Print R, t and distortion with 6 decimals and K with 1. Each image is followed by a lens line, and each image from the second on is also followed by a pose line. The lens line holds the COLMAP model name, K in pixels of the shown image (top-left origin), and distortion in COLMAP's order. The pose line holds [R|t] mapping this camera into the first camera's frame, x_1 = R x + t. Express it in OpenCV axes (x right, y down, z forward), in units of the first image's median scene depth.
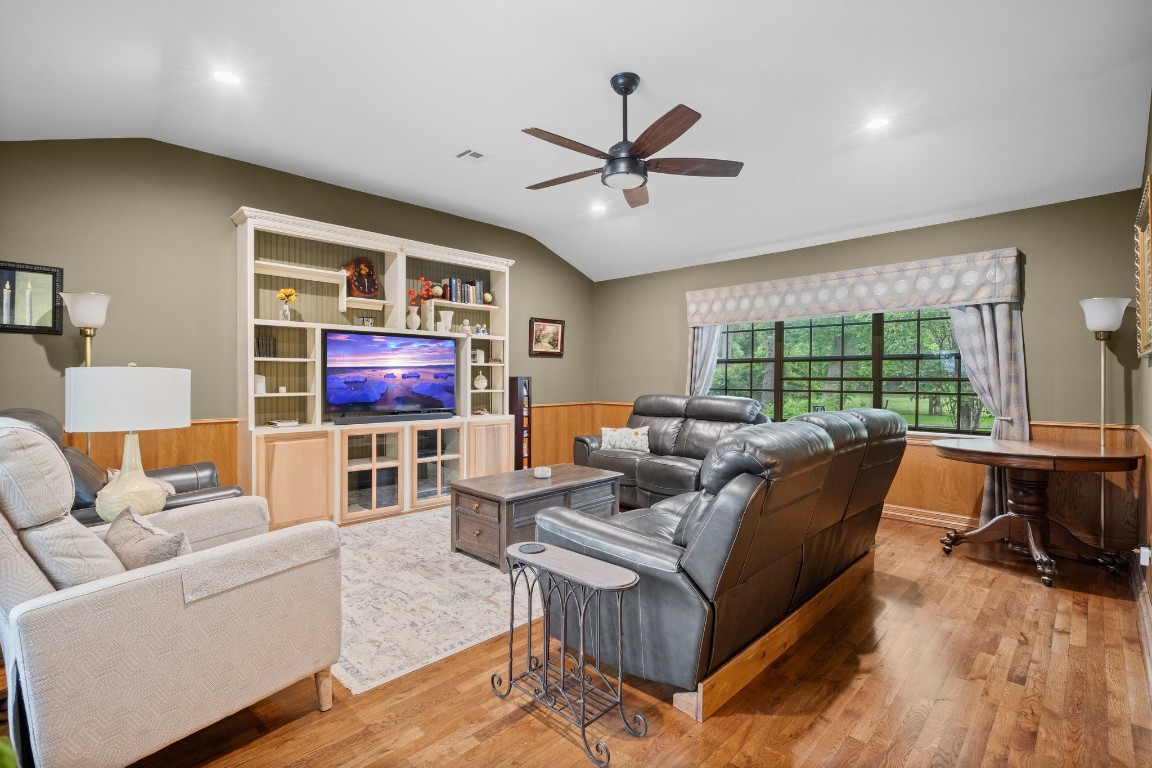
lens RADIAL K [[523.2, 0, 574.2], [0, 523.2, 379.6], [0, 0, 1]] dist [-0.000215, 0.000048]
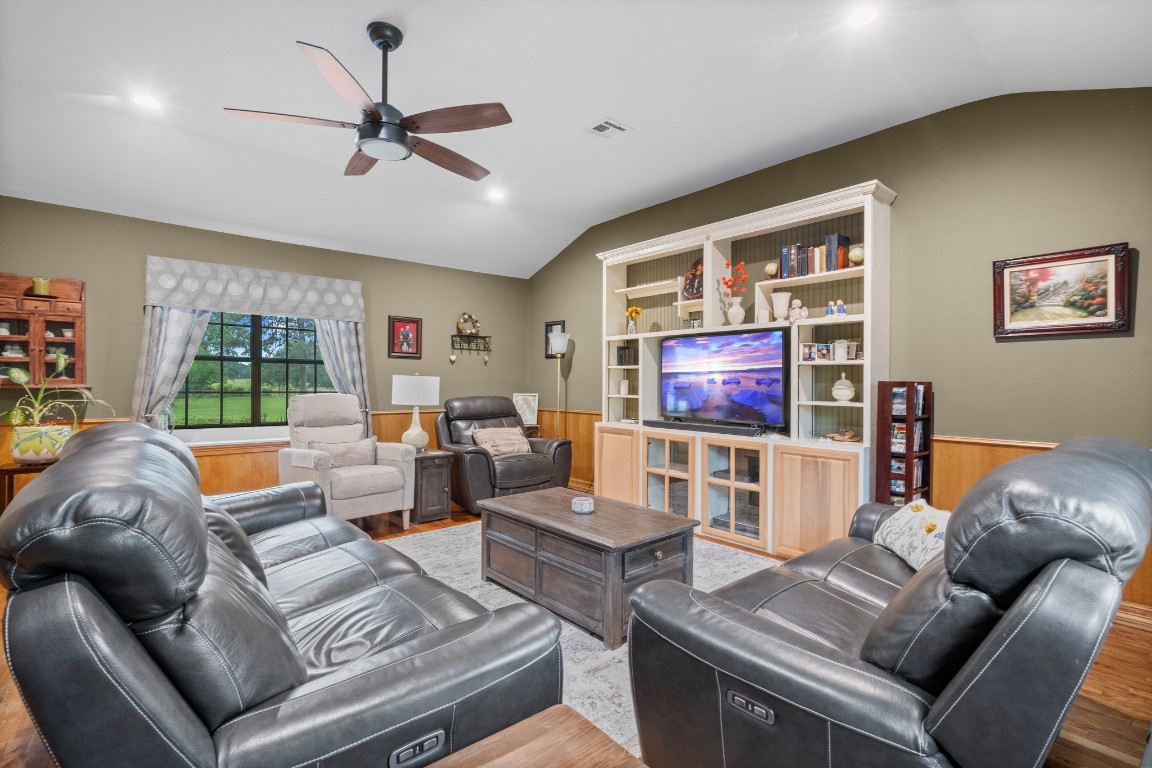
lens RADIAL K [[523.2, 0, 574.2], [0, 523.2, 379.6], [0, 0, 1]] dist [-0.000215, 0.000048]
pose [[-0.081795, 0.012864, -0.996566, 0.539486], [0.007275, 0.999898, 0.012310, -0.022088], [0.996623, -0.006243, -0.081880, 0.809922]]
